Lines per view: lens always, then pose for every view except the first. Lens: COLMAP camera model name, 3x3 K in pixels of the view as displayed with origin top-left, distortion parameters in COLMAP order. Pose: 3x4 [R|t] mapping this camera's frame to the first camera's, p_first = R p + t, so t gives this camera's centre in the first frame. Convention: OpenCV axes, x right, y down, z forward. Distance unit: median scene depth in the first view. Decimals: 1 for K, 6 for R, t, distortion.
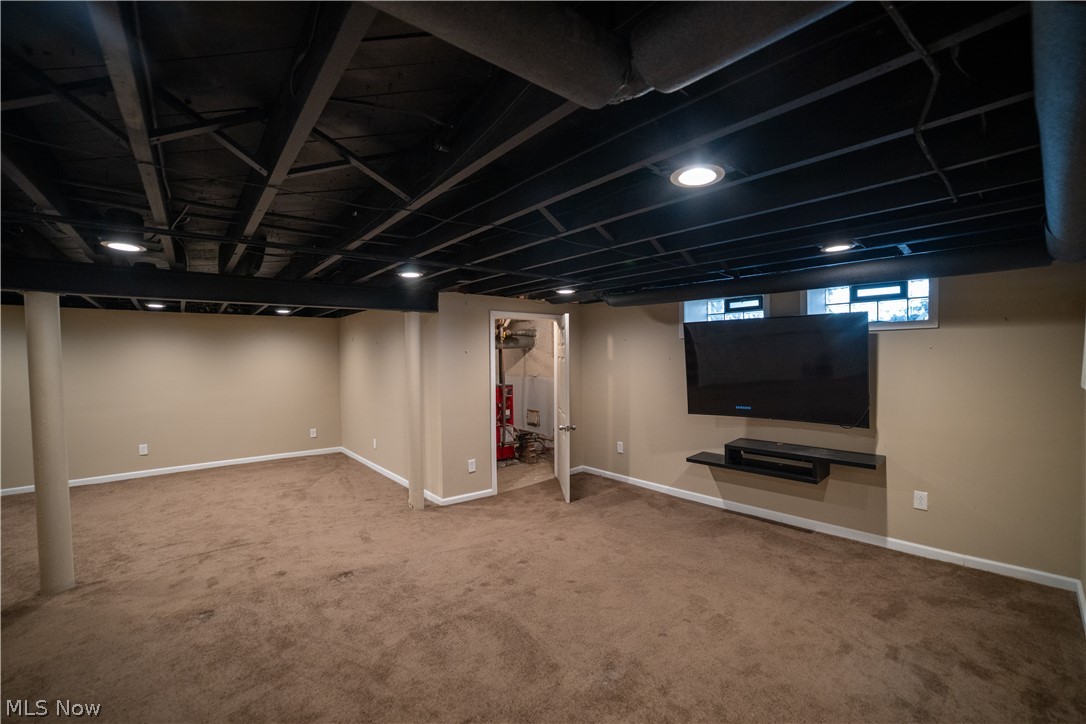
lens RADIAL K [[464.7, 0, 545.4], [0, 464.7, 372.1], [0, 0, 1]] dist [-0.114257, 0.038597]
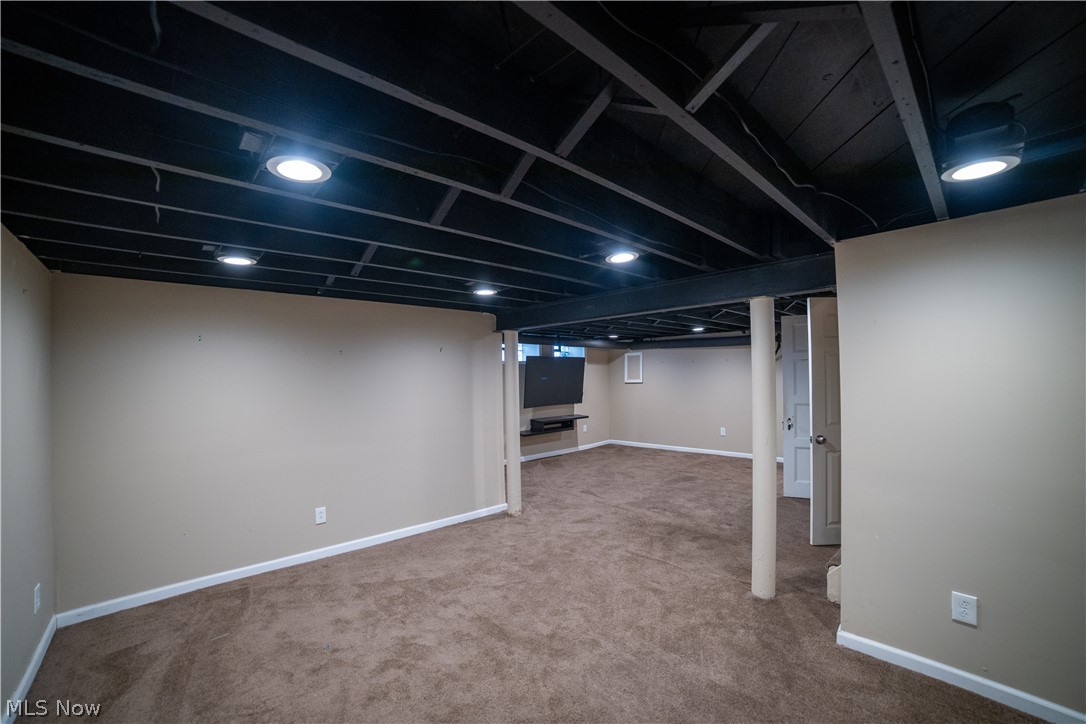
lens RADIAL K [[464.7, 0, 545.4], [0, 464.7, 372.1], [0, 0, 1]] dist [-0.114257, 0.038597]
pose [[-0.009970, -0.001701, 0.999949, -1.653353], [0.040566, 0.999175, 0.002104, -0.054474], [-0.999127, 0.040585, -0.009893, 1.063458]]
